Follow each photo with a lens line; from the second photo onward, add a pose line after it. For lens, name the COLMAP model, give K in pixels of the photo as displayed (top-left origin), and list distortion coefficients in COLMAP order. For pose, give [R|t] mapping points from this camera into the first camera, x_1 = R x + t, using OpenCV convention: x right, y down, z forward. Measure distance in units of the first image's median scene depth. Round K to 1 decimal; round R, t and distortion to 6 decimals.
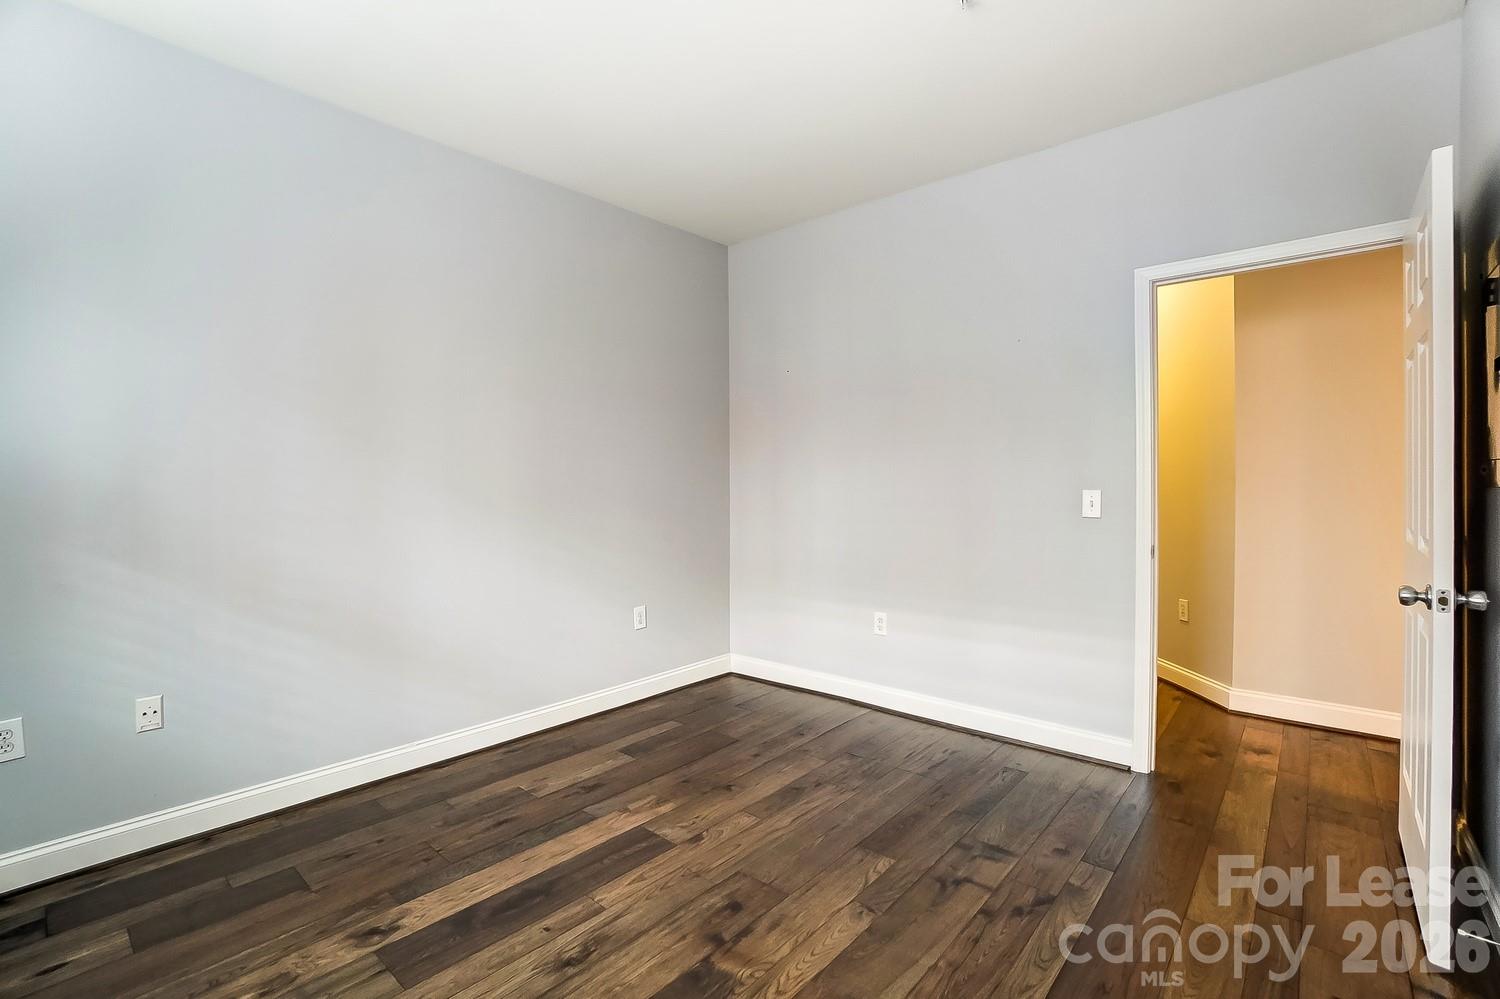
lens RADIAL K [[674.3, 0, 736.4], [0, 674.3, 487.8], [0, 0, 1]] dist [-0.064850, 0.021703]
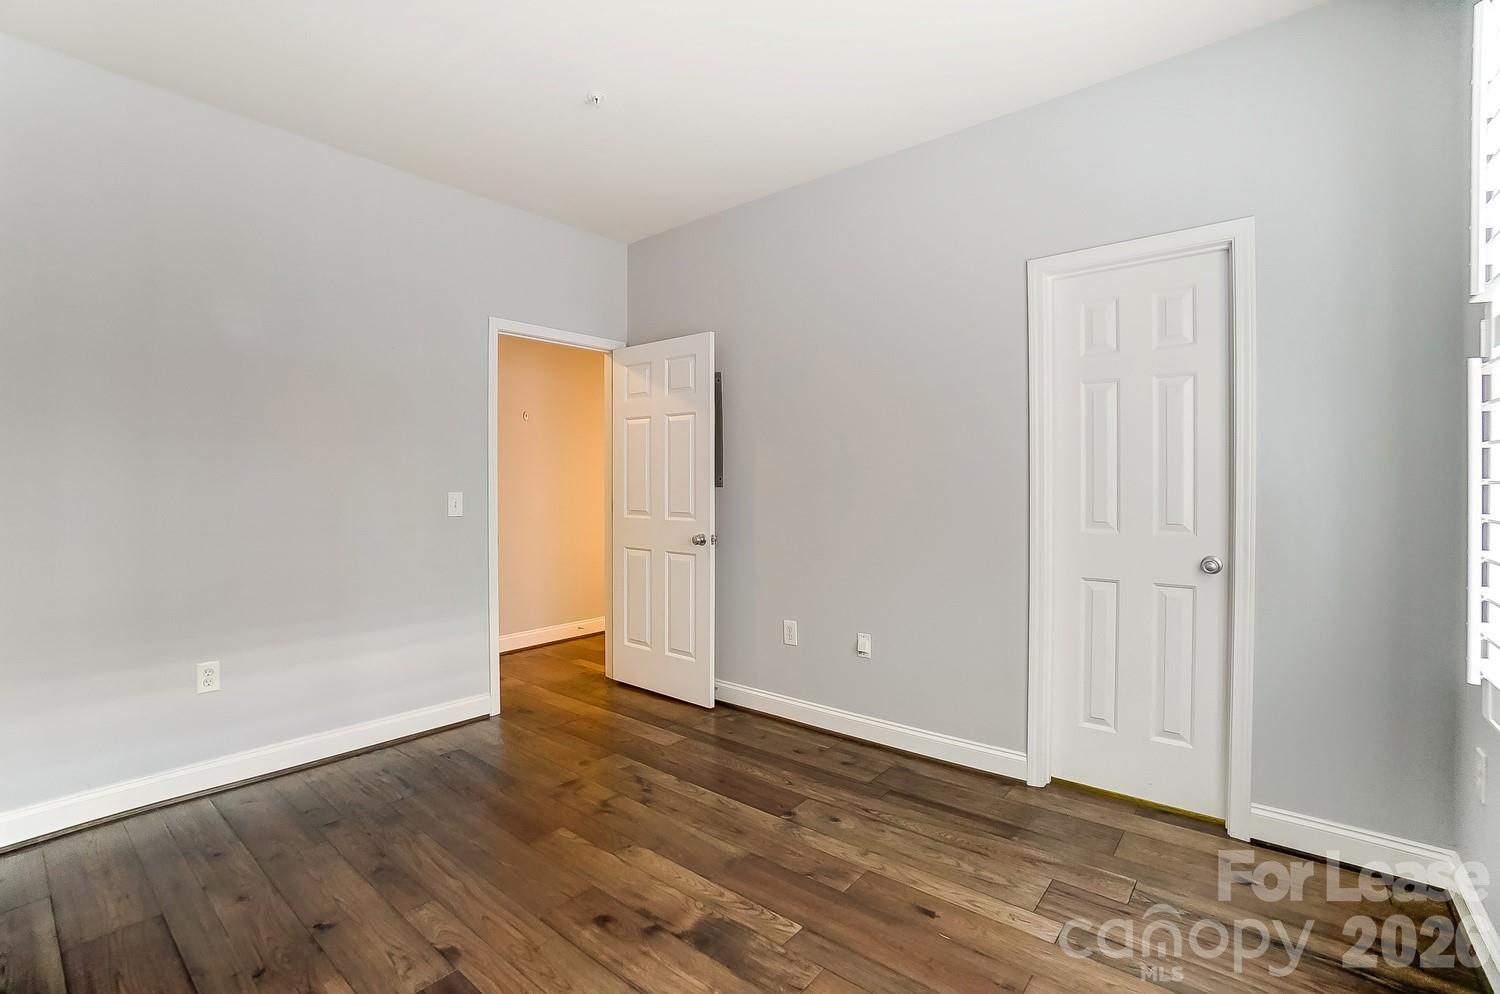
lens RADIAL K [[674.3, 0, 736.4], [0, 674.3, 485.3], [0, 0, 1]] dist [-0.064850, 0.021703]
pose [[-0.035220, -0.001313, 0.999379, -0.779695], [0.004965, 0.999987, 0.001488, -0.010744], [-0.999367, 0.005014, -0.035213, 0.656080]]
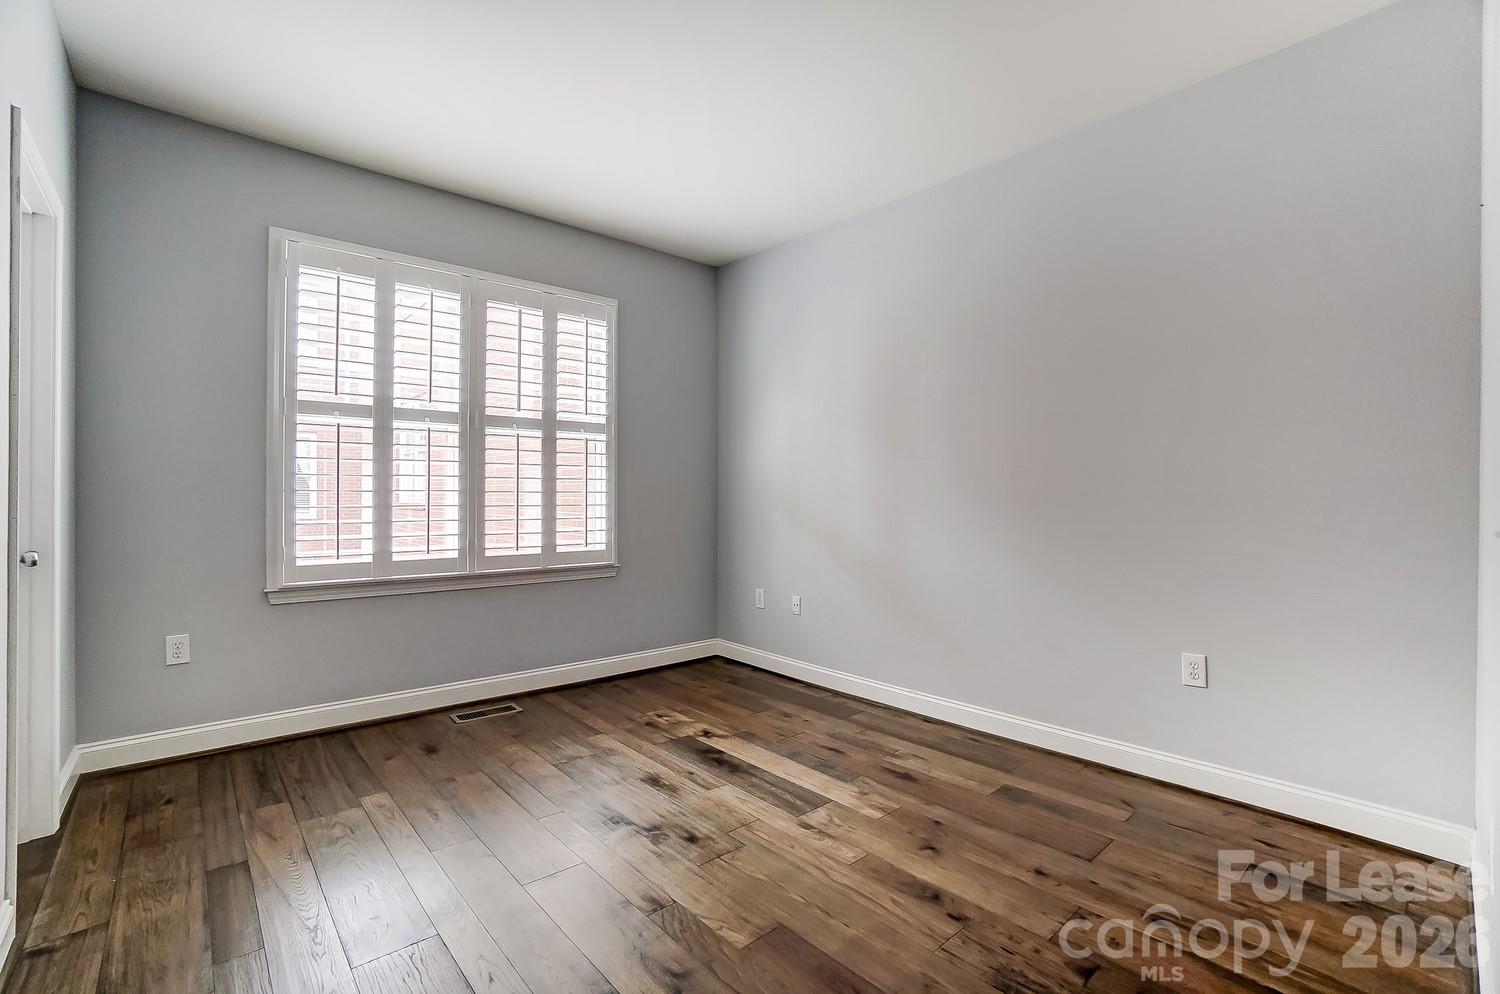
lens RADIAL K [[674.3, 0, 736.4], [0, 674.3, 485.3], [0, 0, 1]] dist [-0.064850, 0.021703]
pose [[-0.130532, -0.002603, -0.991441, 0.904783], [-0.003392, 0.999992, -0.002179, 0.012528], [0.991438, 0.003079, -0.130539, 0.969572]]
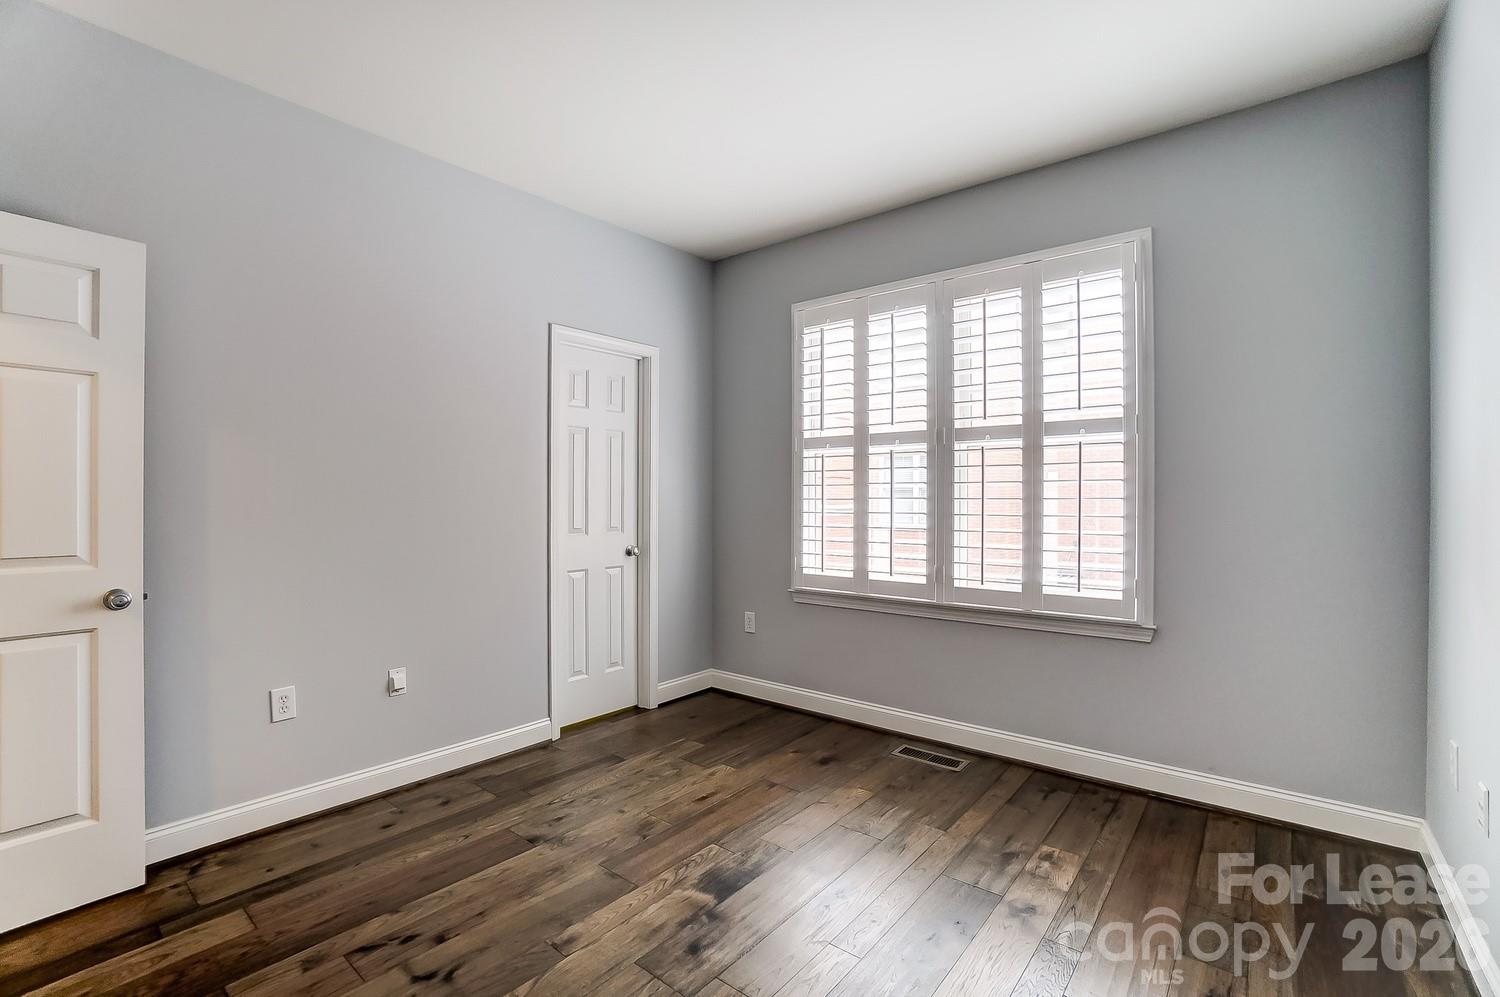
lens RADIAL K [[657.8, 0, 733.9], [0, 657.8, 501.2], [0, 0, 1]] dist [-0.059334, 0.024864]
pose [[-0.999425, 0.007255, -0.033136, -0.025002], [0.007310, 0.999972, -0.001556, -0.002718], [0.033124, -0.001797, -0.999450, 1.515801]]
